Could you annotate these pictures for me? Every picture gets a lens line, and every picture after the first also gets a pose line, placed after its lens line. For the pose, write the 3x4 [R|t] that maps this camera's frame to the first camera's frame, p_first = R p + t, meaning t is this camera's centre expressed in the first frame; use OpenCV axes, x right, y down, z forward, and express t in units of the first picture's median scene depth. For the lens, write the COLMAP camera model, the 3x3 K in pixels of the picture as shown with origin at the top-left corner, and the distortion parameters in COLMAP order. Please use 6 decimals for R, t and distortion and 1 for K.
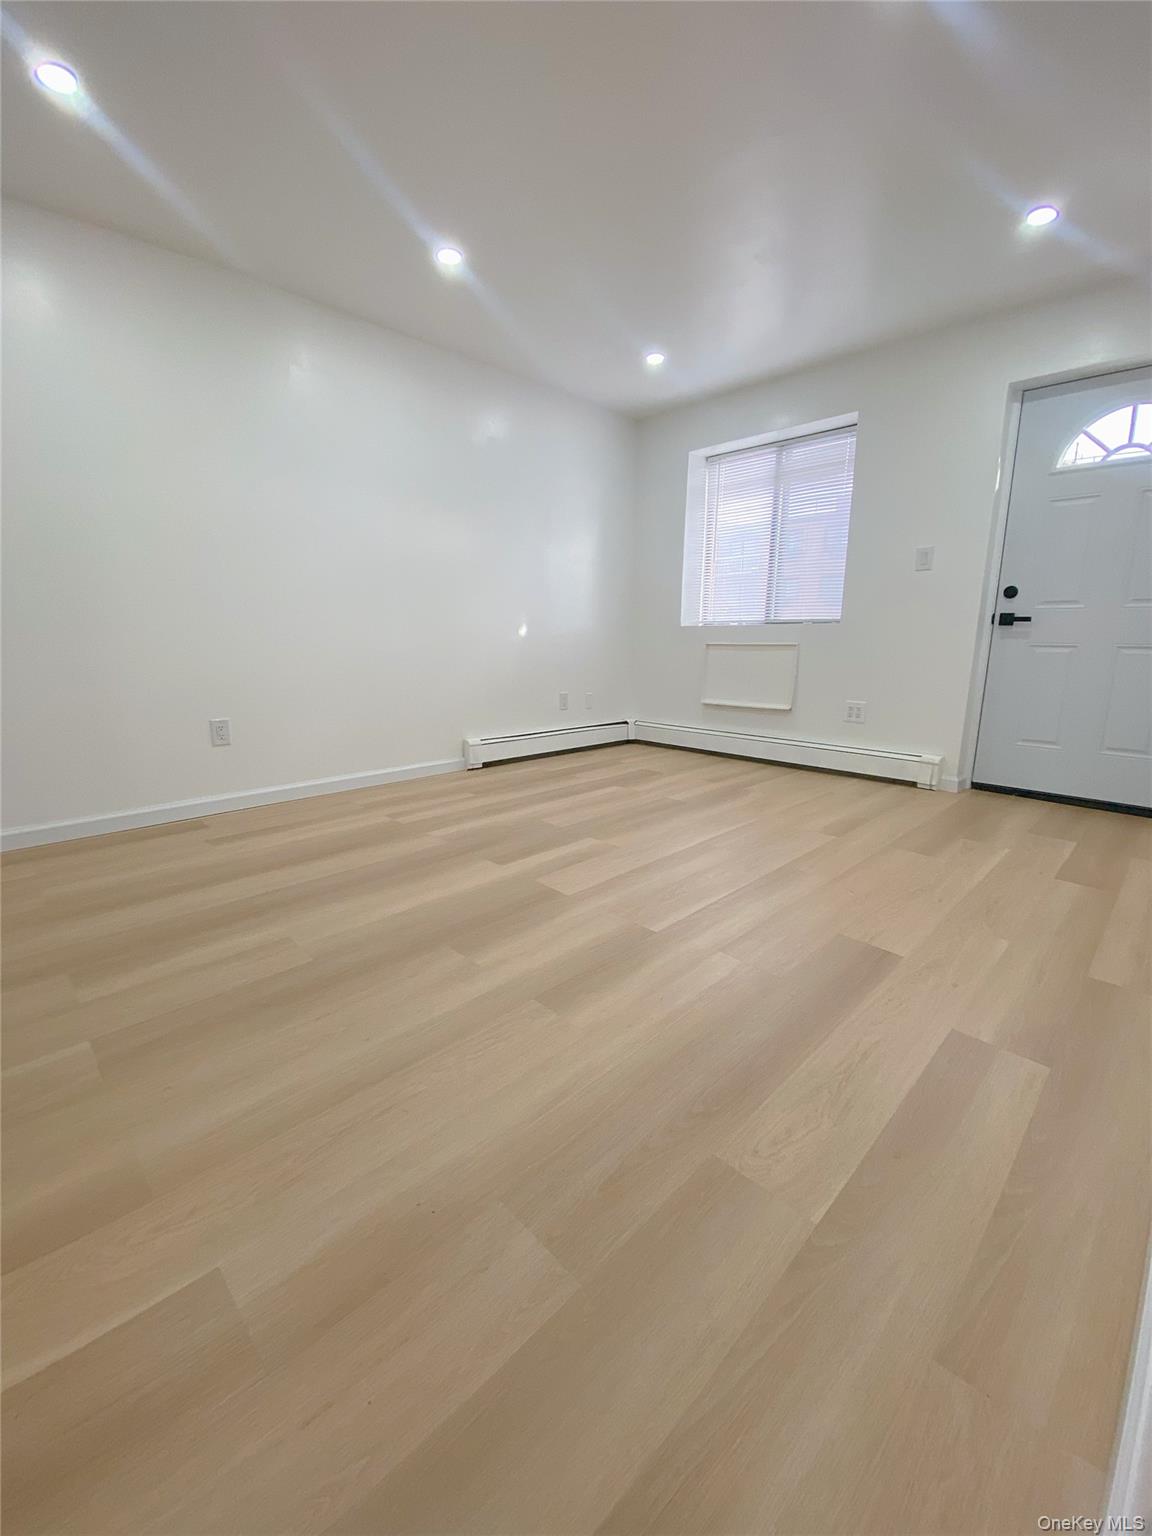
lens RADIAL K [[621.0, 0, 585.1], [0, 621.0, 769.3], [0, 0, 1]] dist [0.013000, -0.018277]
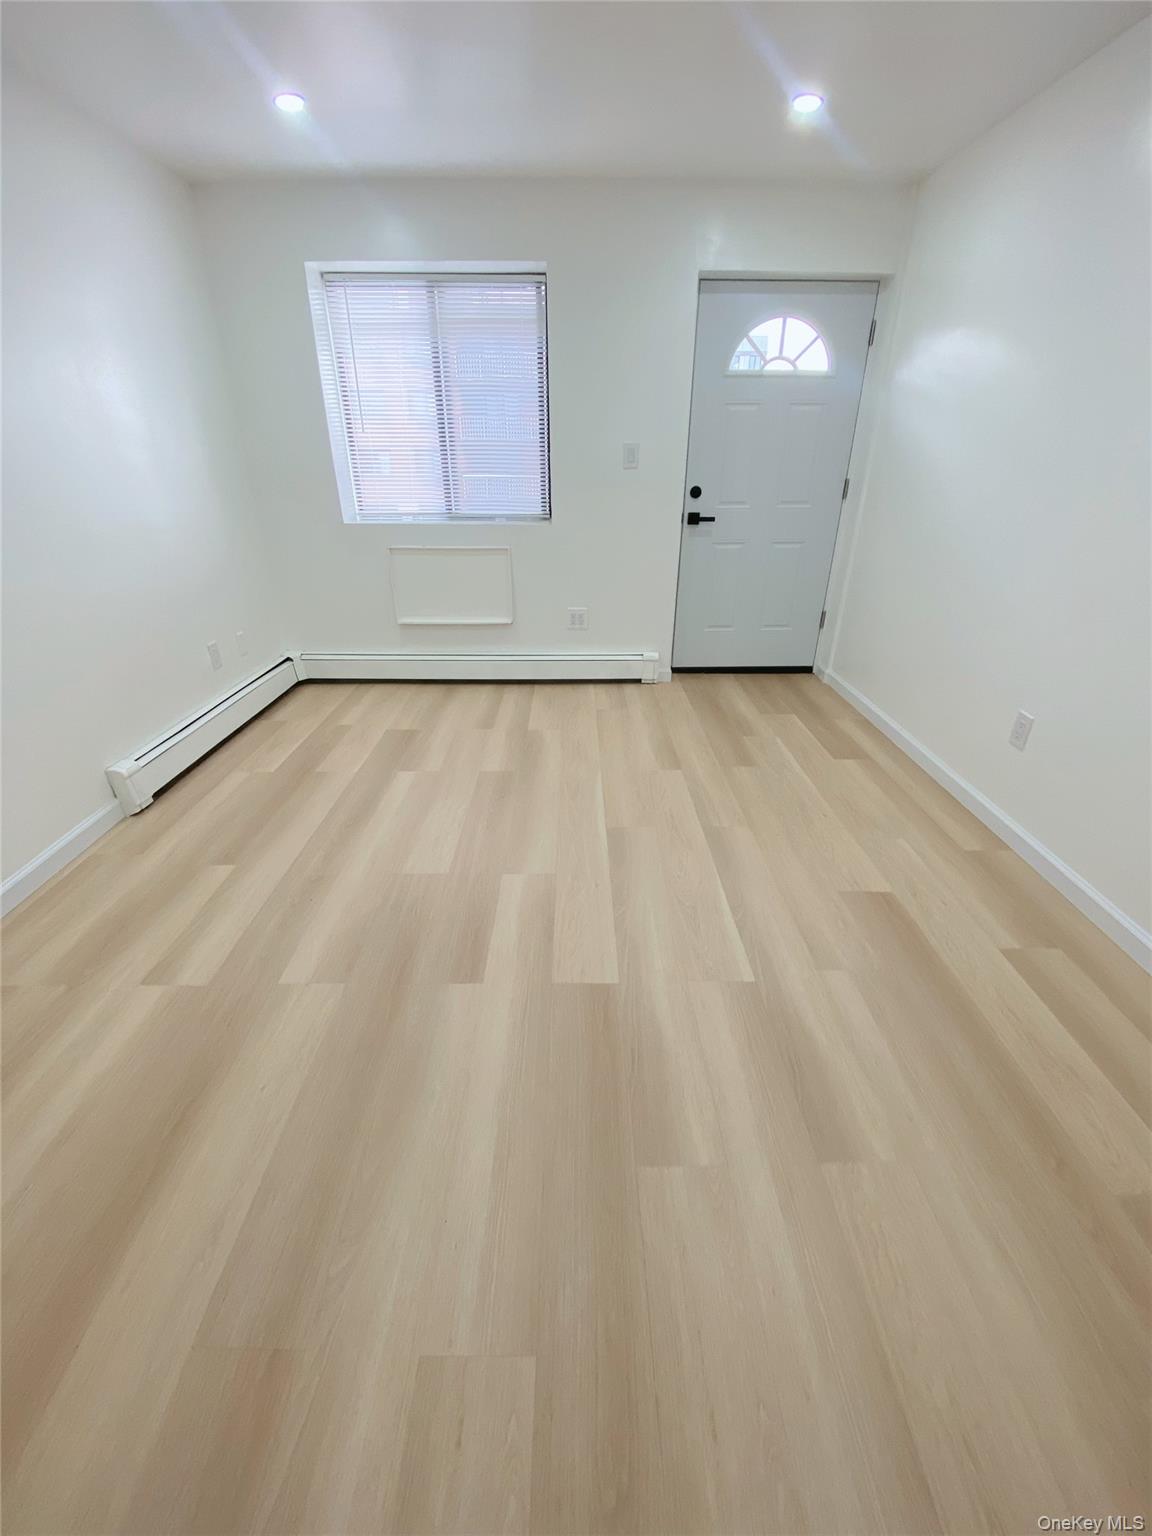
lens RADIAL K [[621.0, 0, 585.1], [0, 621.0, 769.3], [0, 0, 1]] dist [0.013000, -0.018277]
pose [[0.701614, -0.317990, 0.637667, -0.297090], [0.151533, 0.941016, 0.302535, -0.187418], [-0.696258, -0.115635, 0.708416, 0.308653]]
